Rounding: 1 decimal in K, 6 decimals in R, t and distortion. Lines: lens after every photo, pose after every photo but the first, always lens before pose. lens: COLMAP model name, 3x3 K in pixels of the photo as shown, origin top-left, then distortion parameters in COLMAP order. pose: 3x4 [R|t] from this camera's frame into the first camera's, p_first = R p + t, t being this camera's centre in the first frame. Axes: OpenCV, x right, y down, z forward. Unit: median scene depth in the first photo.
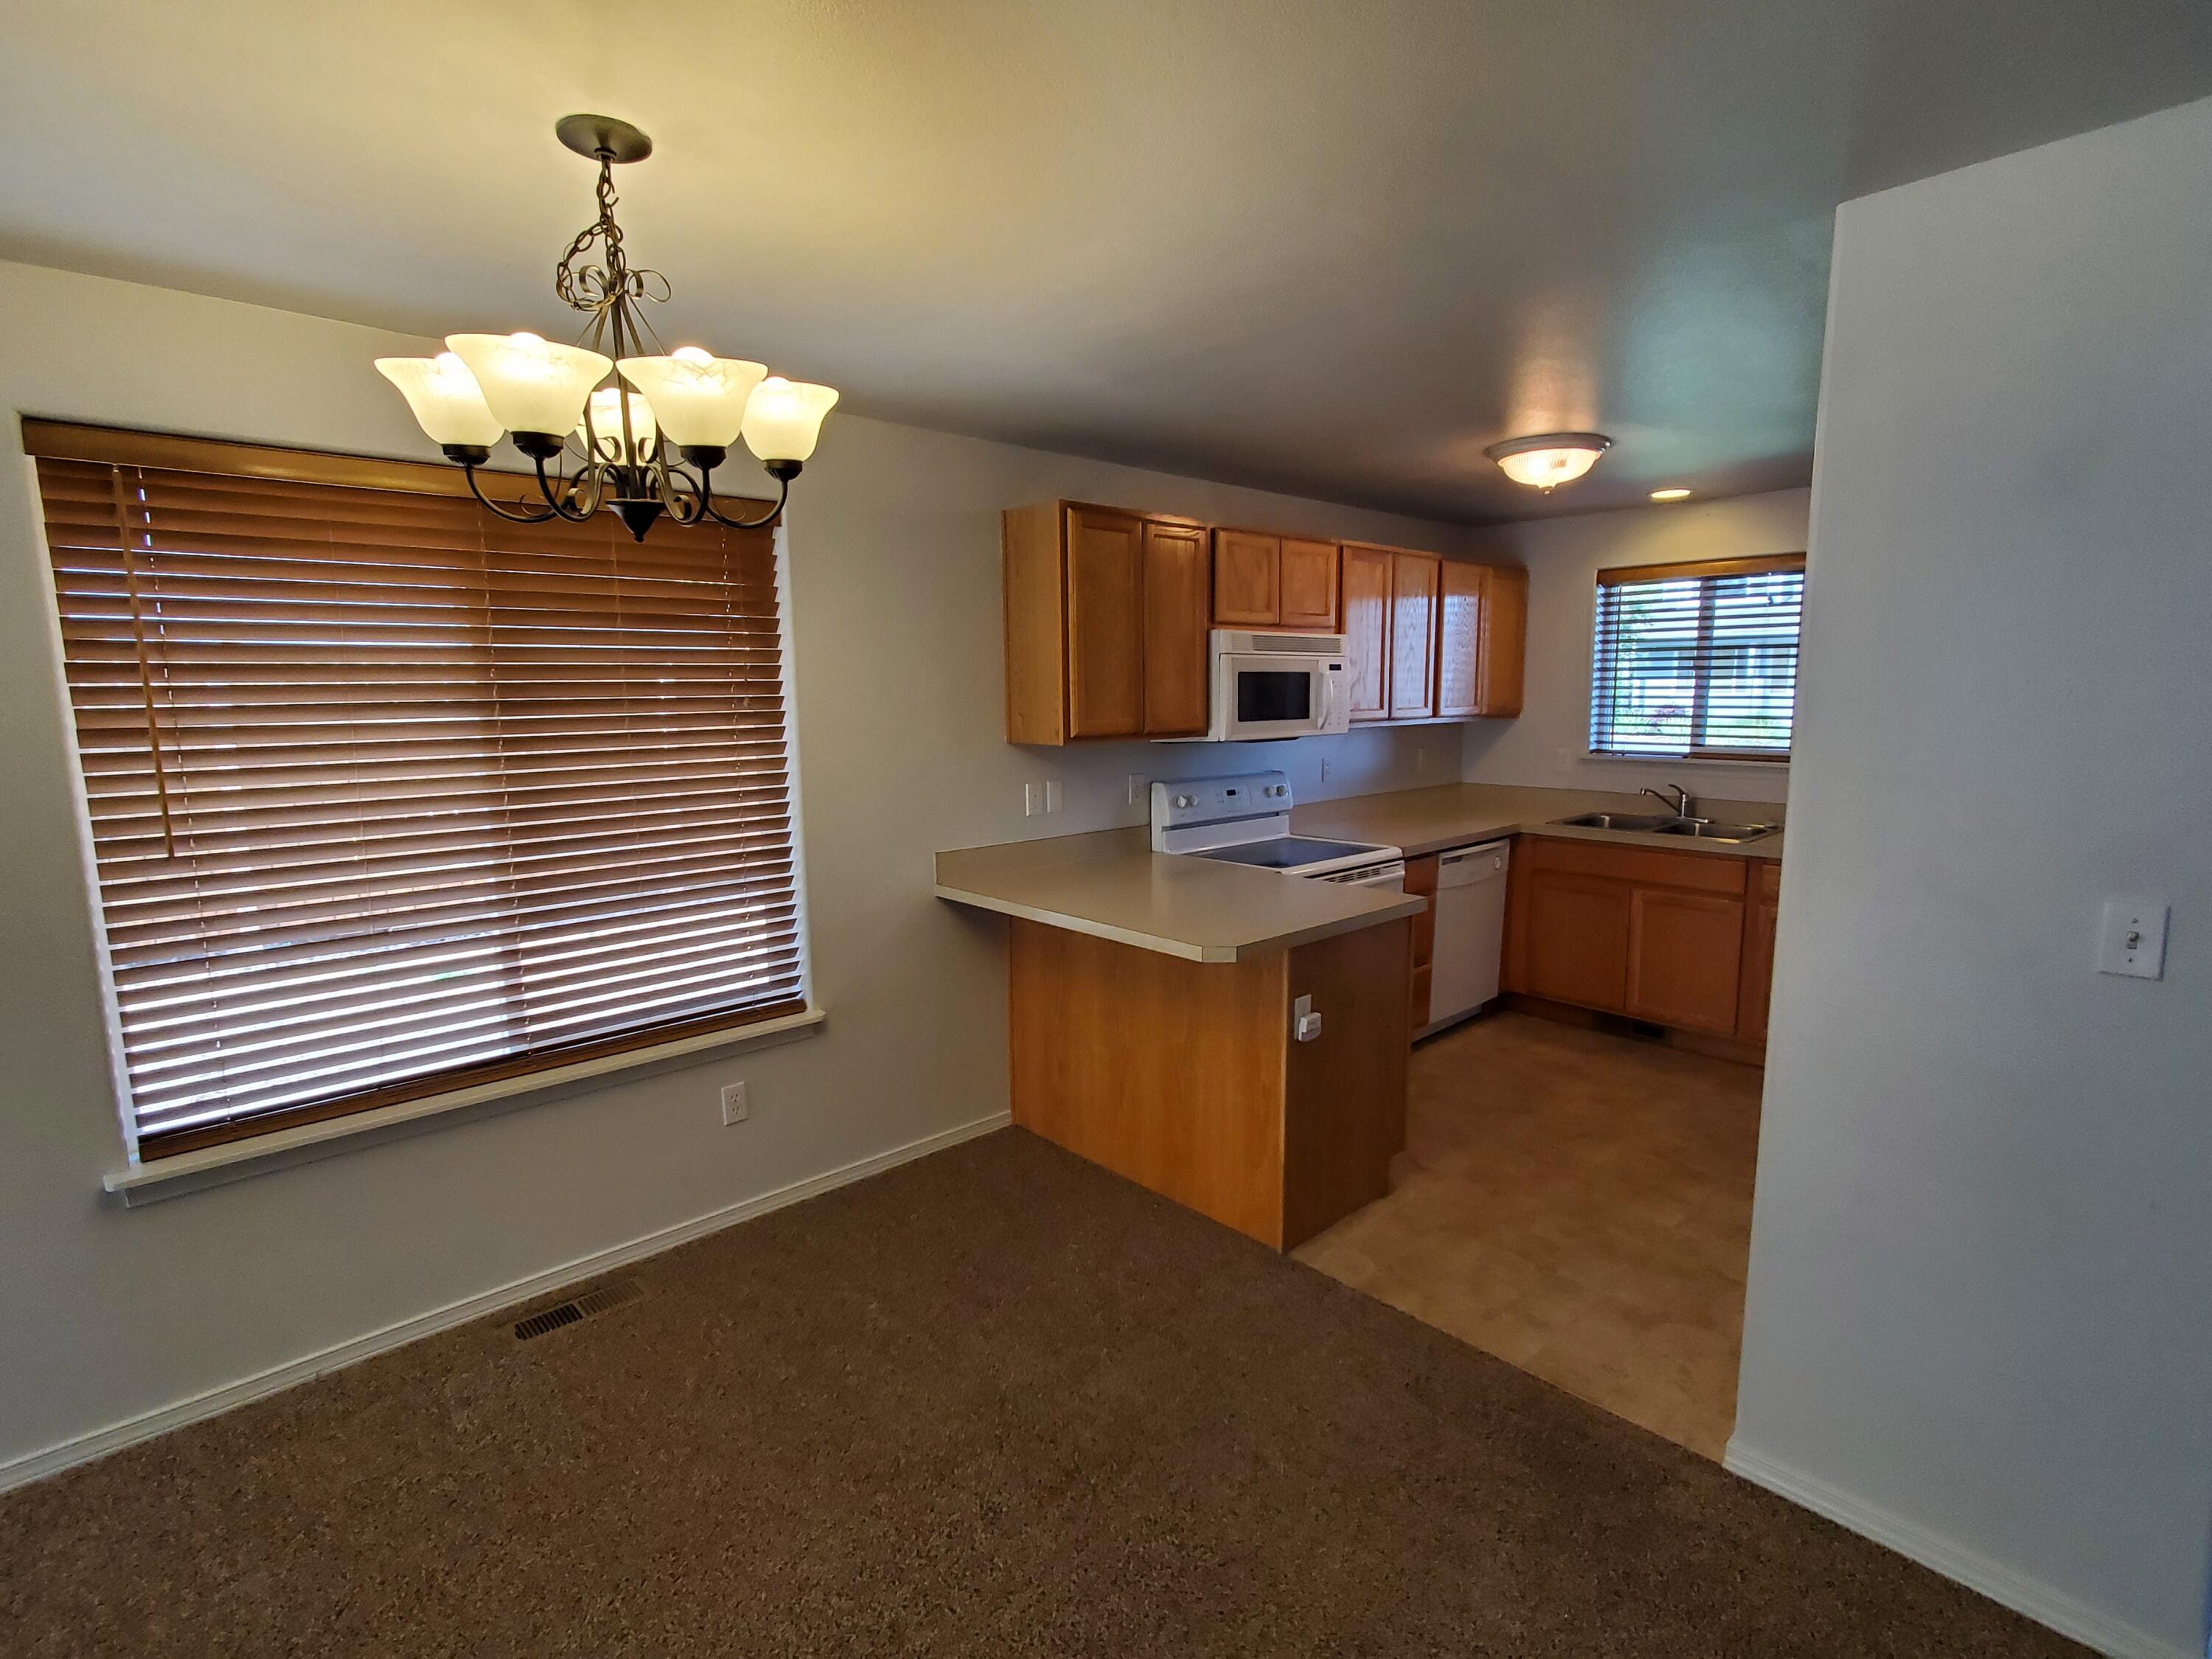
lens RADIAL K [[1067.6, 0, 1119.9], [0, 1067.6, 835.9], [0, 0, 1]] dist [0.008082, 0.000110]
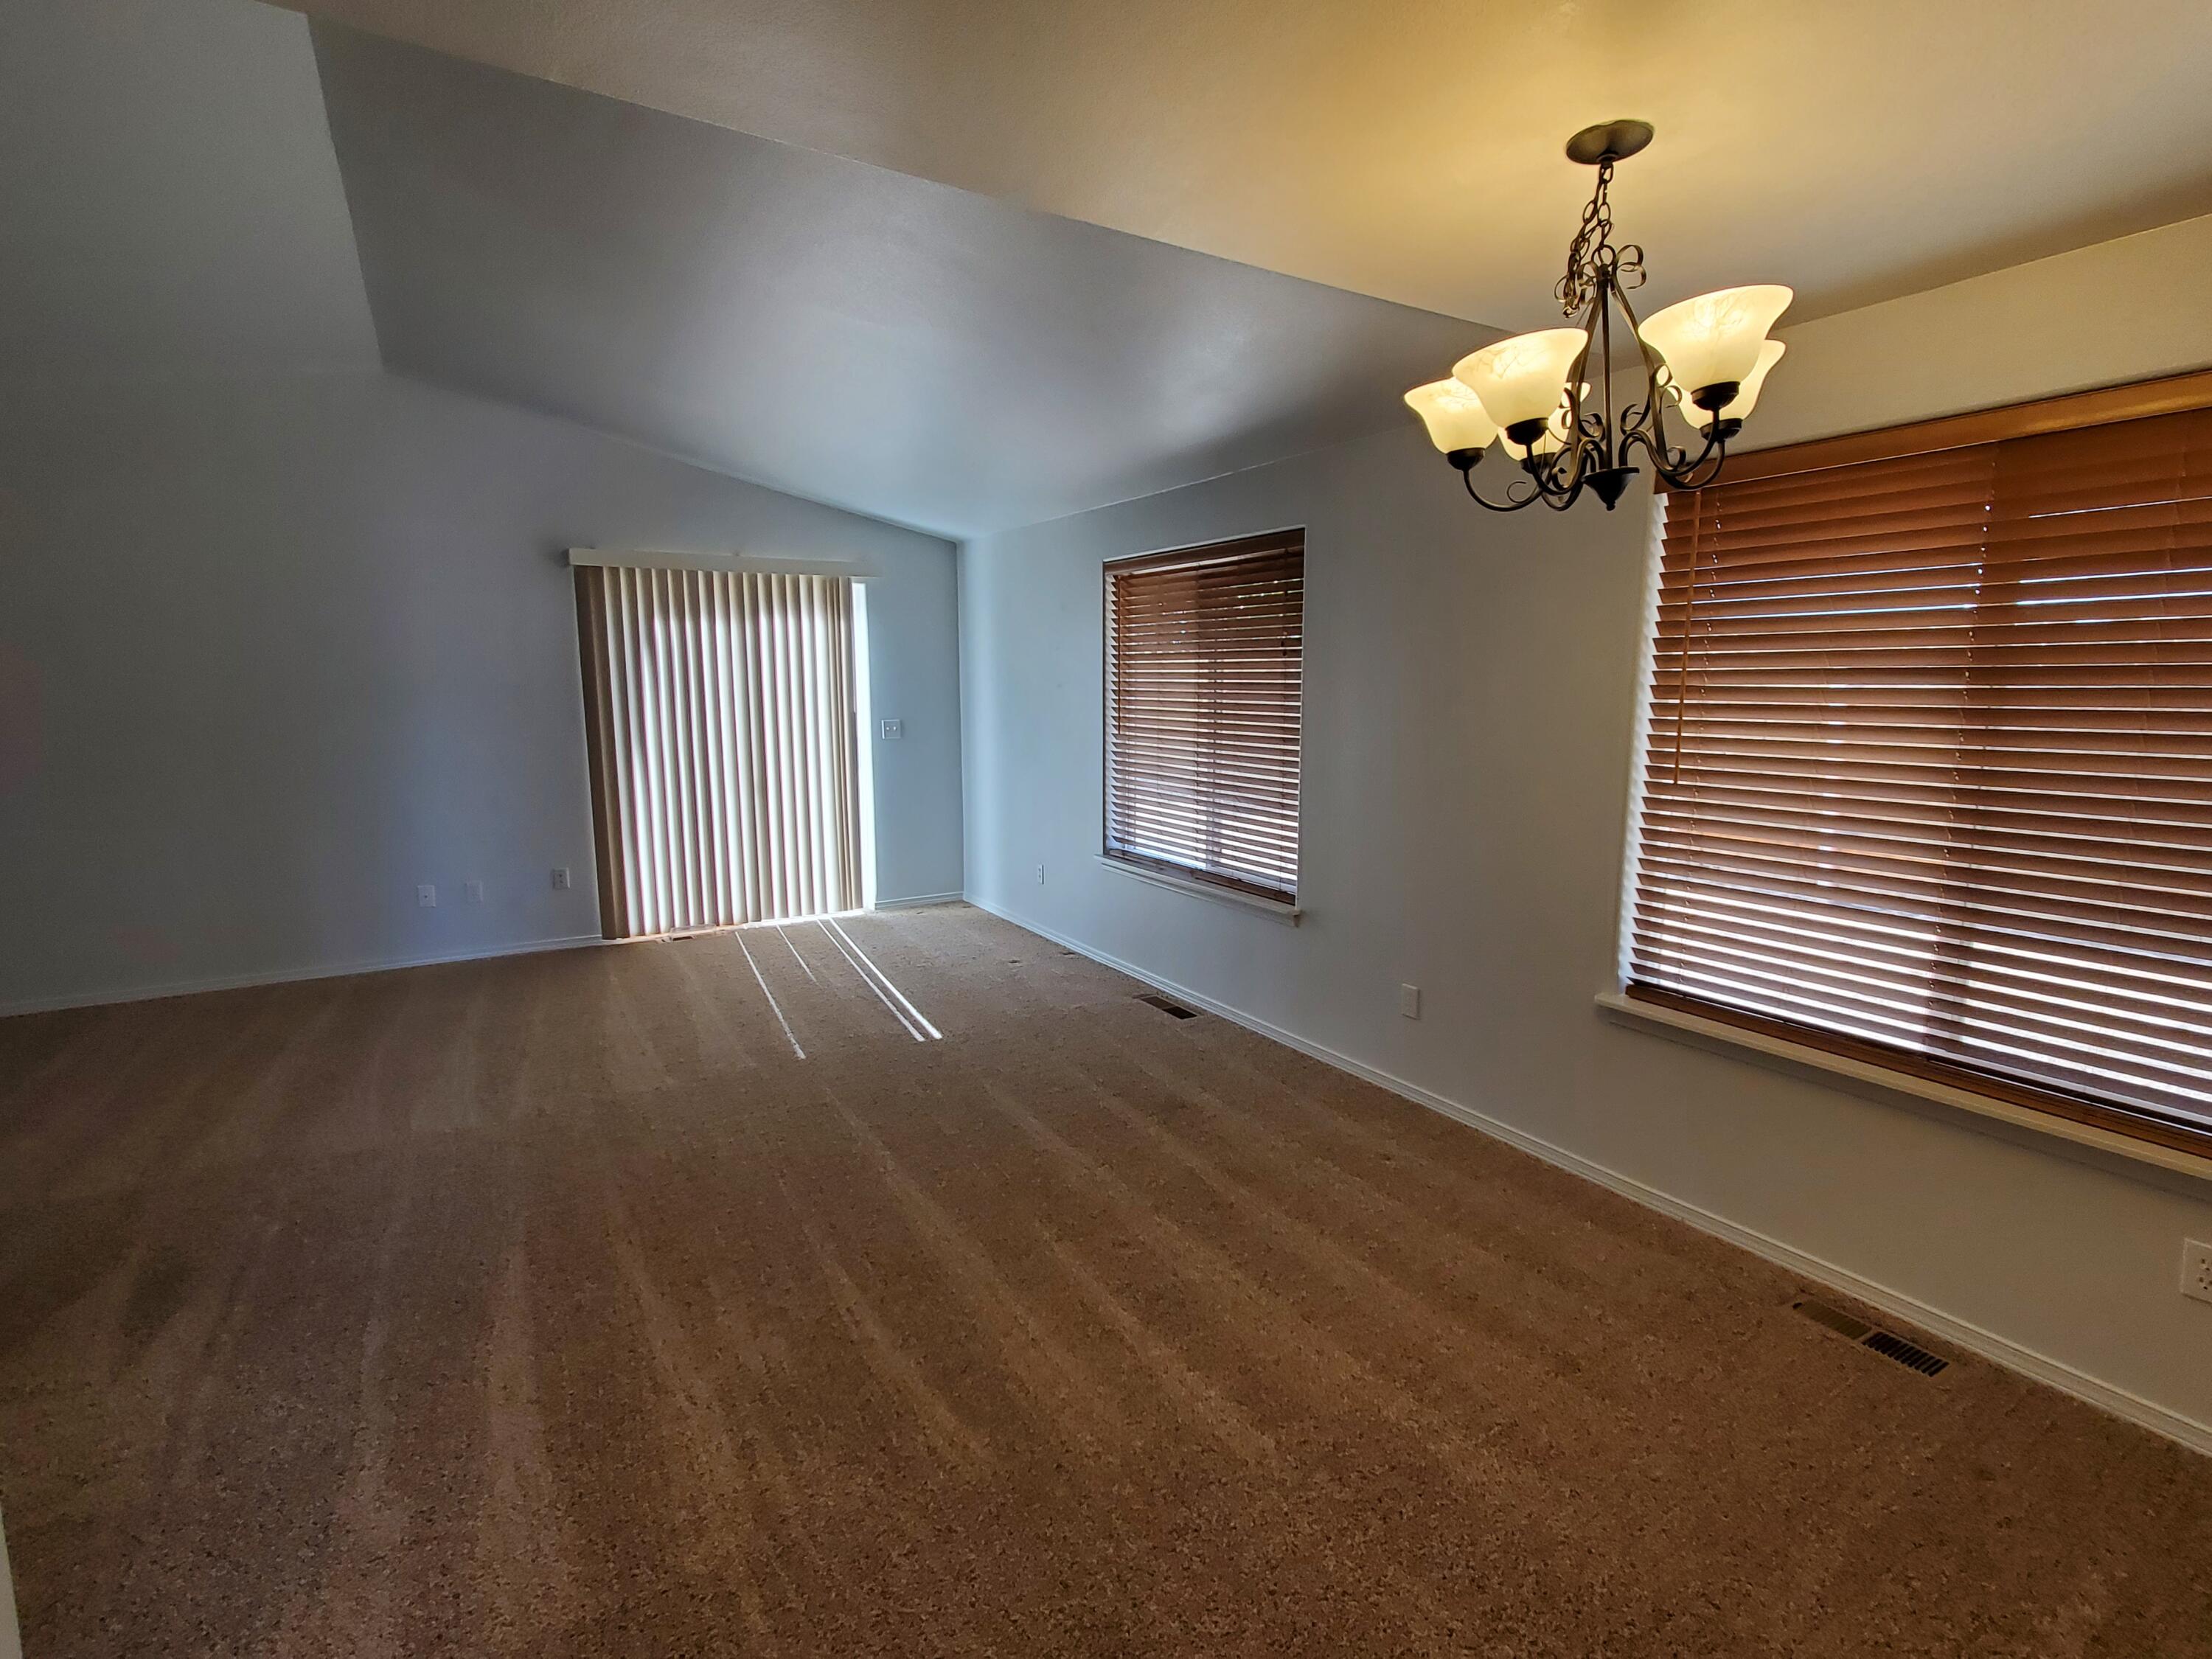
lens RADIAL K [[1067.6, 0, 1119.9], [0, 1067.6, 835.9], [0, 0, 1]] dist [0.008082, 0.000110]
pose [[-0.192398, 0.154772, -0.969035, 0.396180], [-0.139802, 0.973089, 0.183177, -0.046261], [0.971308, 0.170716, -0.165583, 0.411812]]
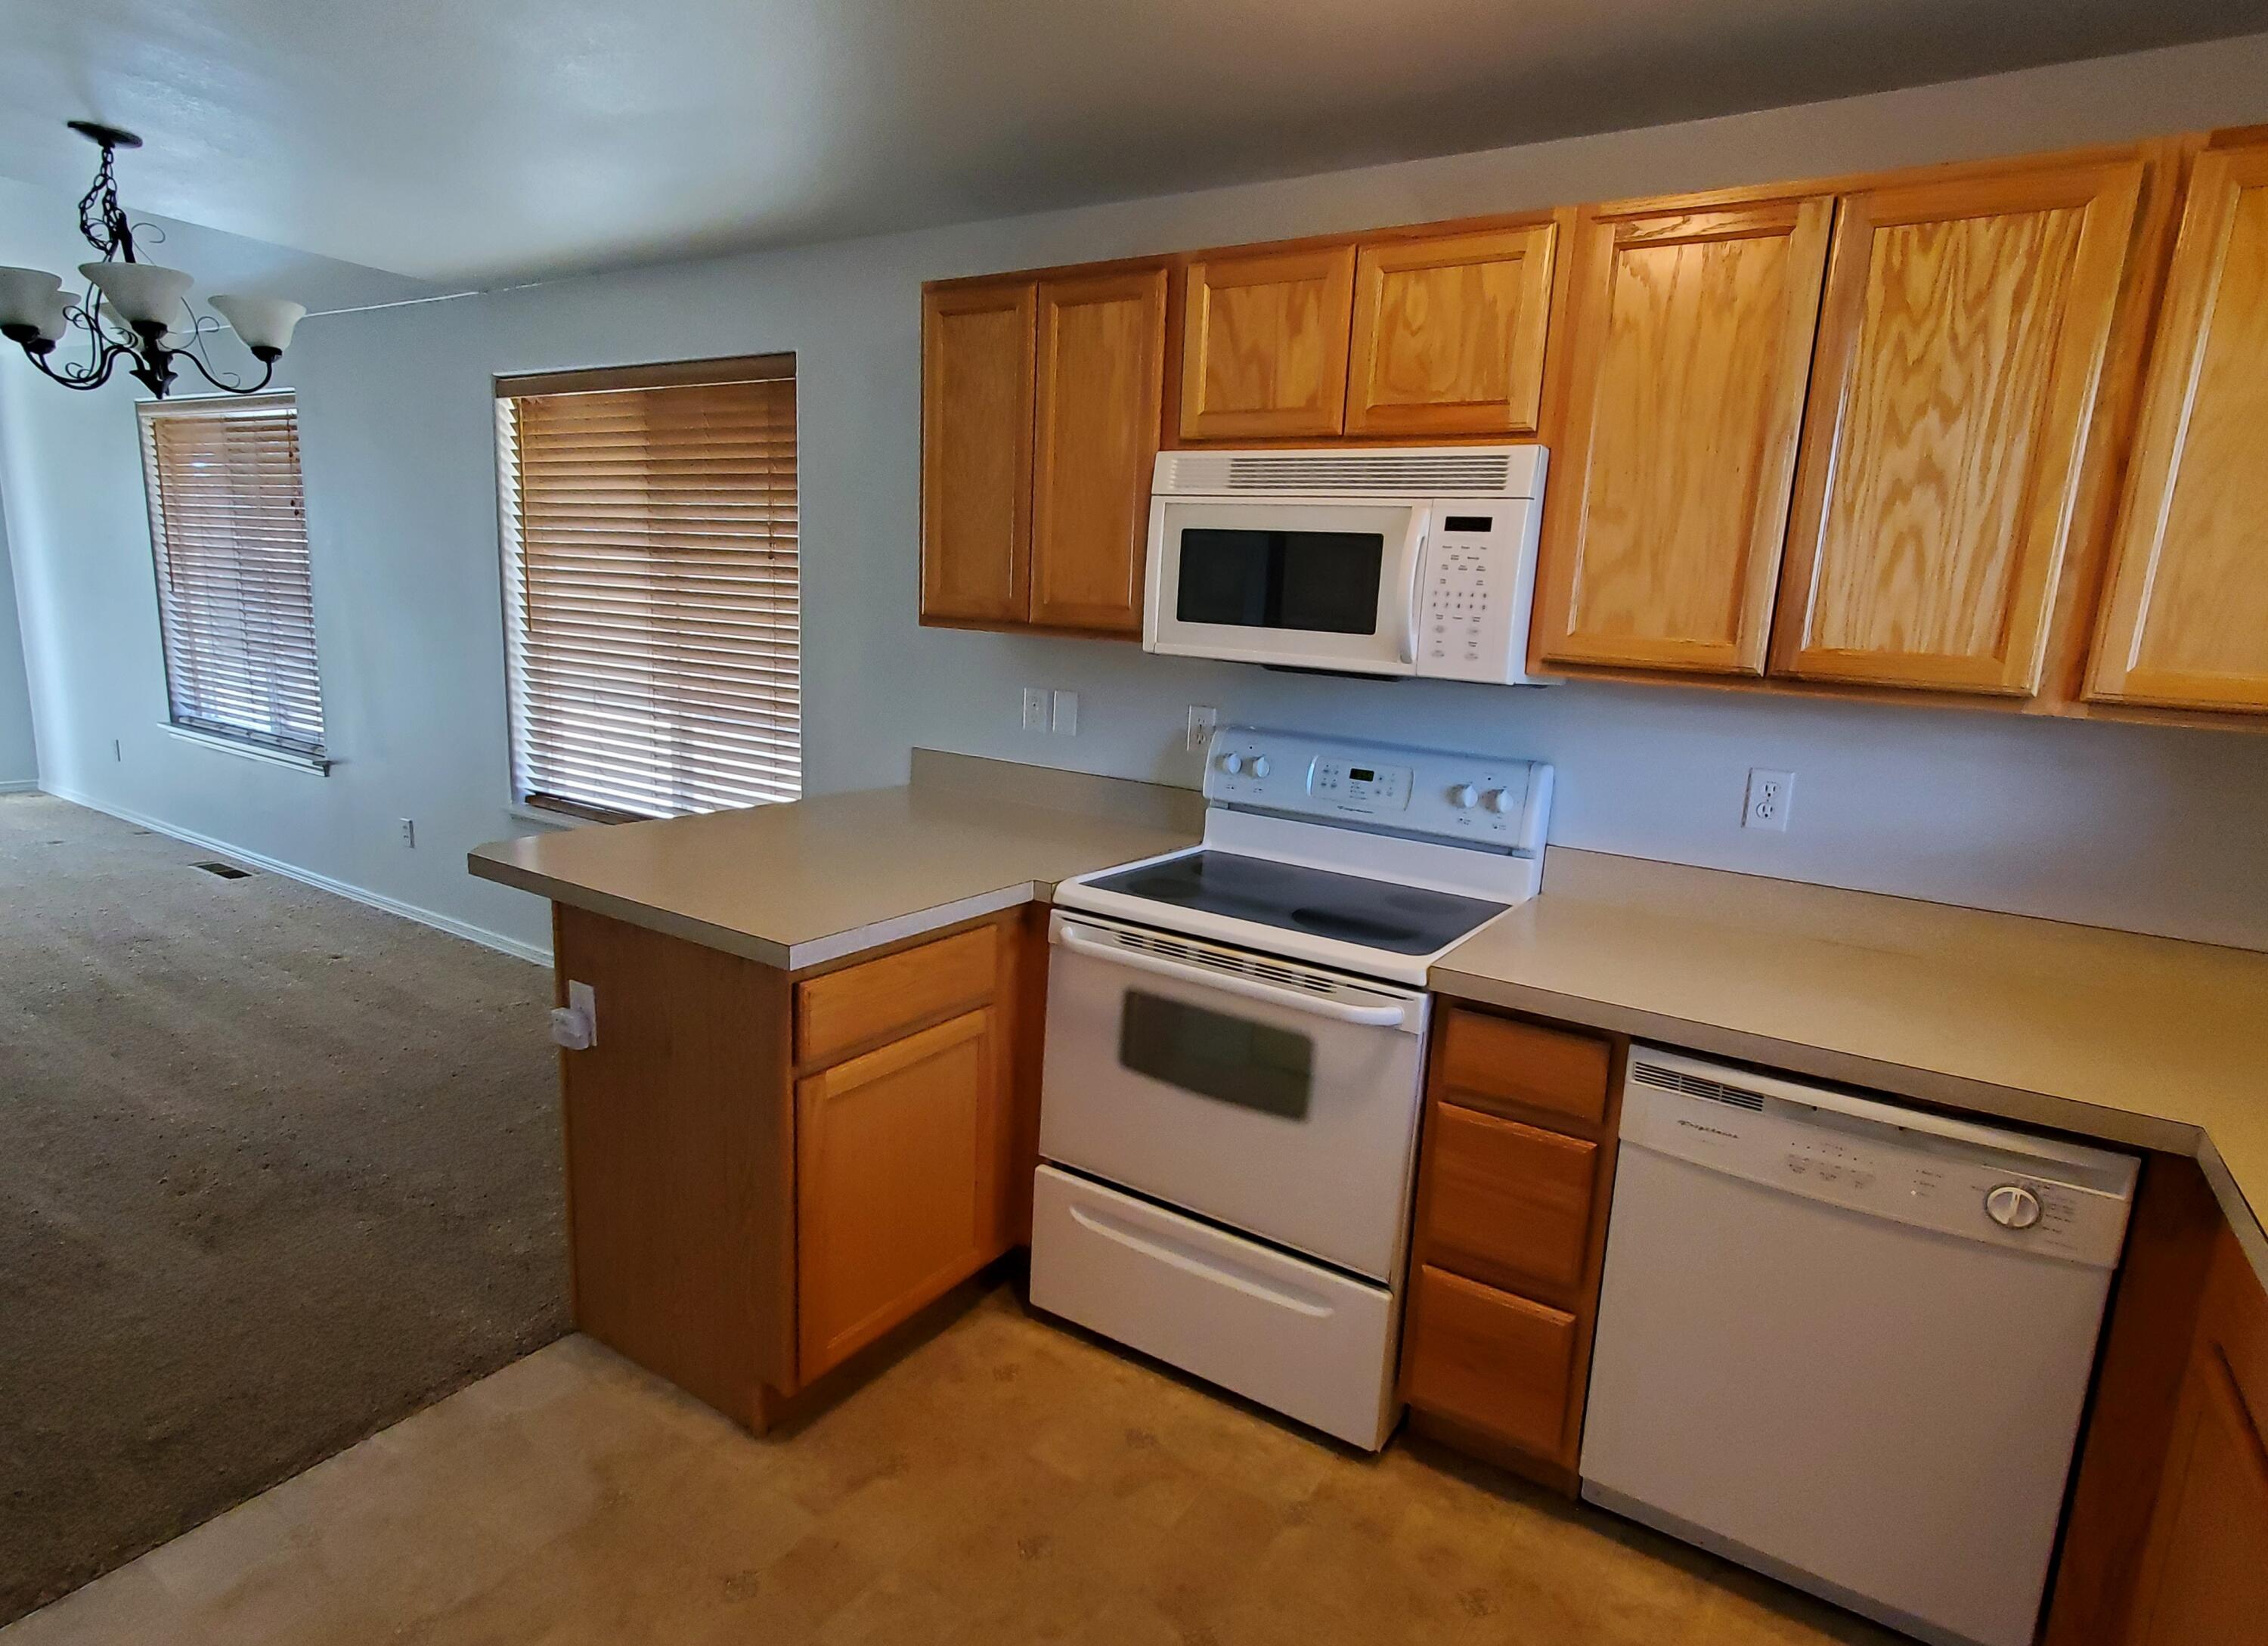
lens RADIAL K [[1196.8, 0, 1134.0], [0, 1196.8, 823.0], [0, 0, 1]] dist [0.024245, 0.000647]
pose [[0.249531, 0.204850, -0.946452, 0.897170], [-0.192058, 0.968423, 0.158969, -0.126228], [0.949130, 0.142106, 0.280995, 1.033664]]
